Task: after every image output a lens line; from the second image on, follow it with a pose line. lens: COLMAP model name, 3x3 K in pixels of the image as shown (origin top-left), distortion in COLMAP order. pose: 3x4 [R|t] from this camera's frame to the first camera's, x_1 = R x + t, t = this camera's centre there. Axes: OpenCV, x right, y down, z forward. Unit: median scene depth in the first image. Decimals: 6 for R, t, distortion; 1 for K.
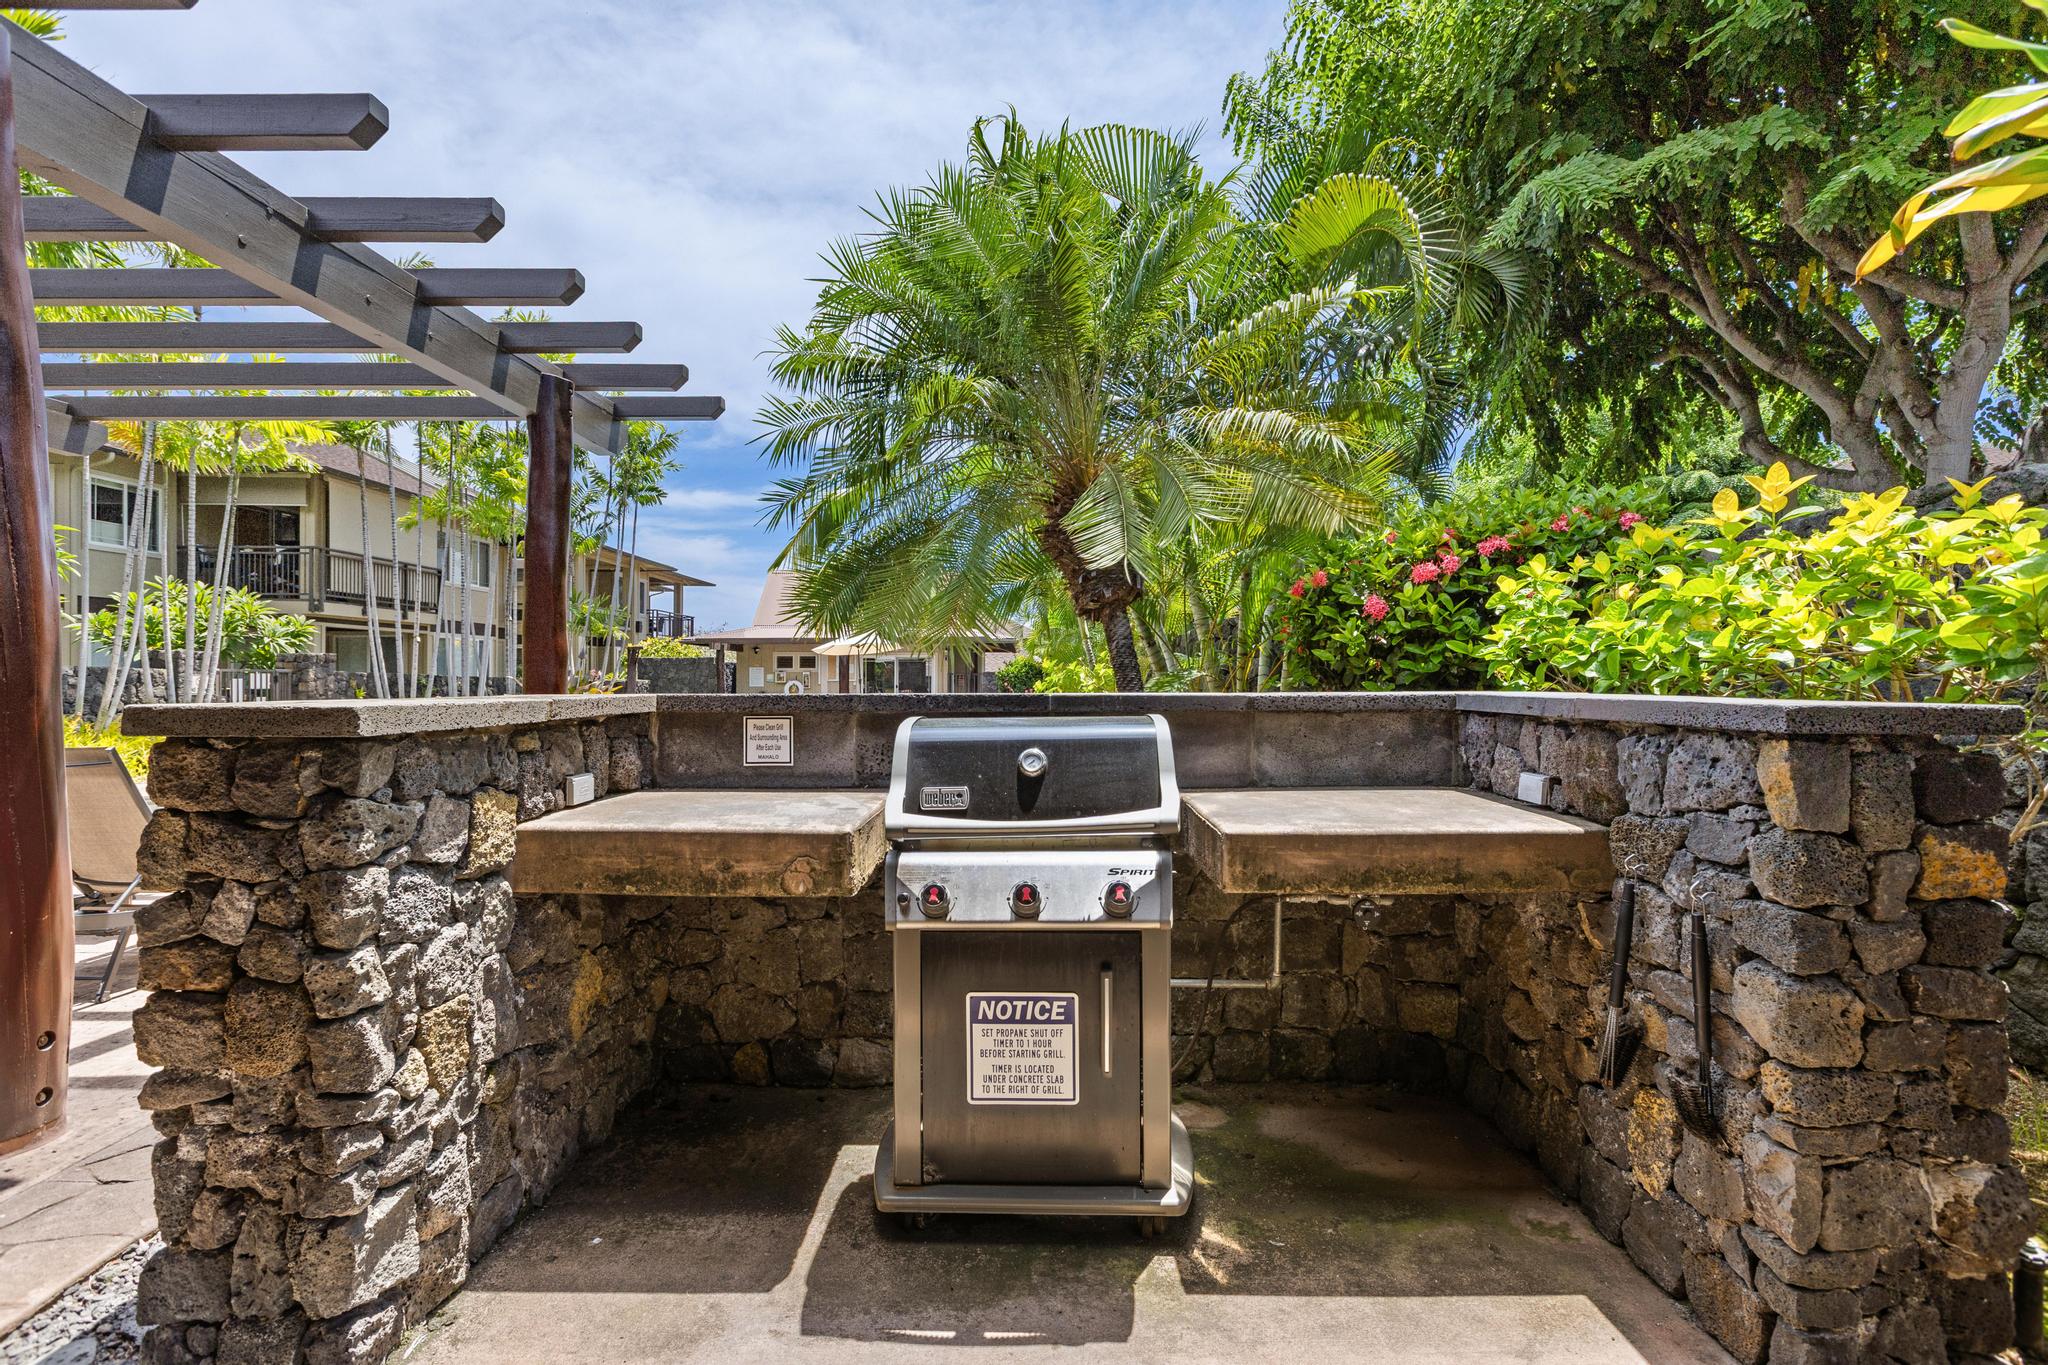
lens RADIAL K [[915.3, 0, 1022.8], [0, 915.3, 679.5], [0, 0, 1]] dist [-0.001609, -0.000443]
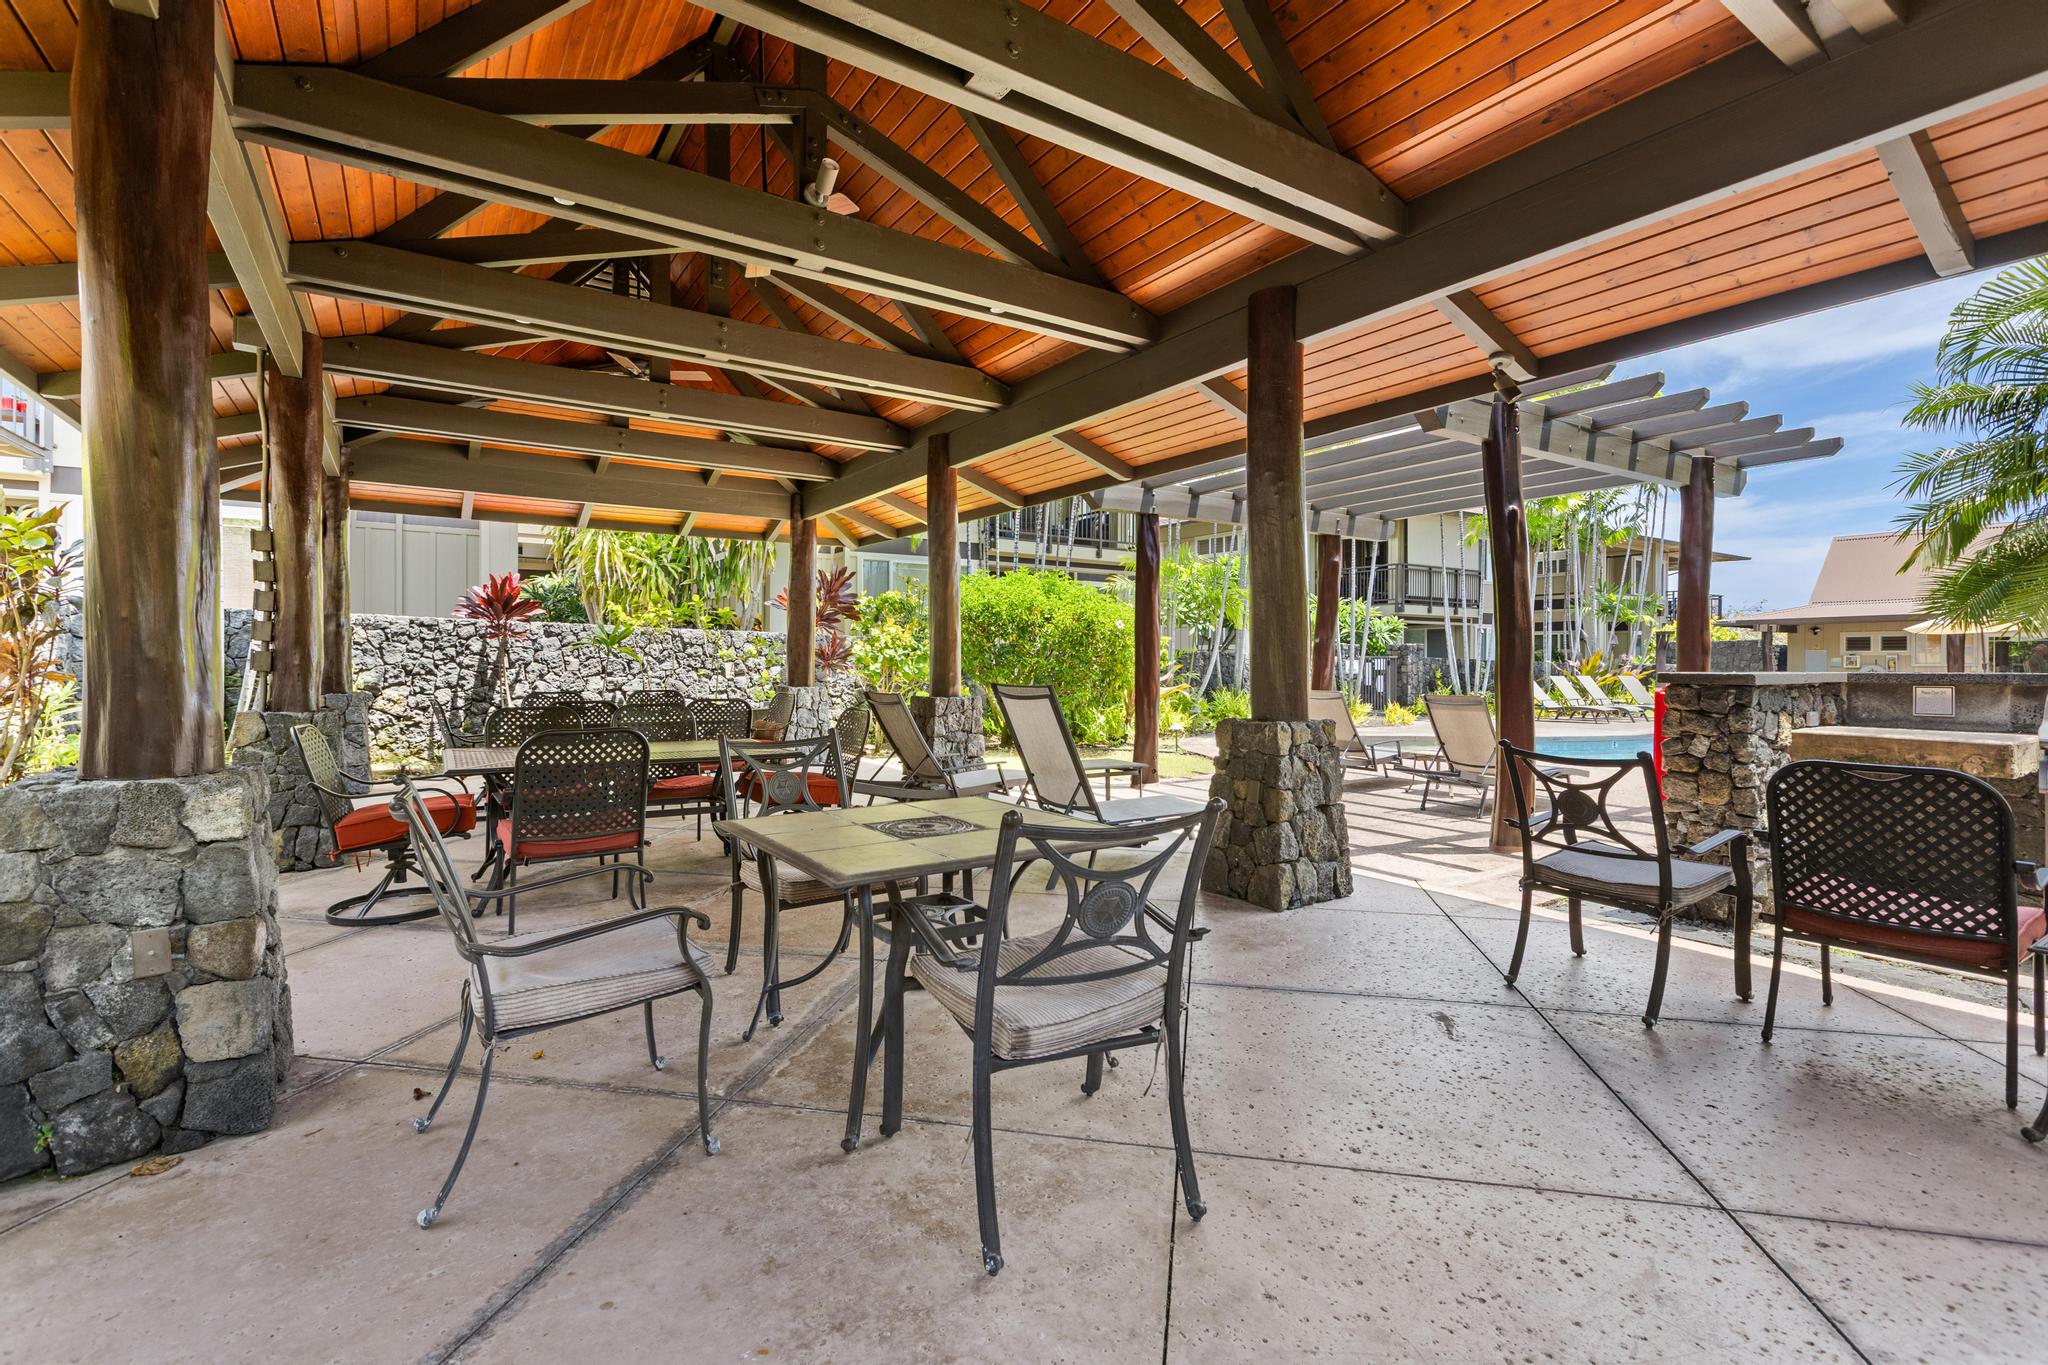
lens RADIAL K [[915.3, 0, 1021.4], [0, 915.3, 671.0], [0, 0, 1]] dist [-0.001609, -0.000443]
pose [[0.556231, 0.006821, -0.831000, 0.177311], [-0.000033, 0.999966, 0.008186, 0.000193], [0.831028, -0.004526, 0.556212, -1.298185]]
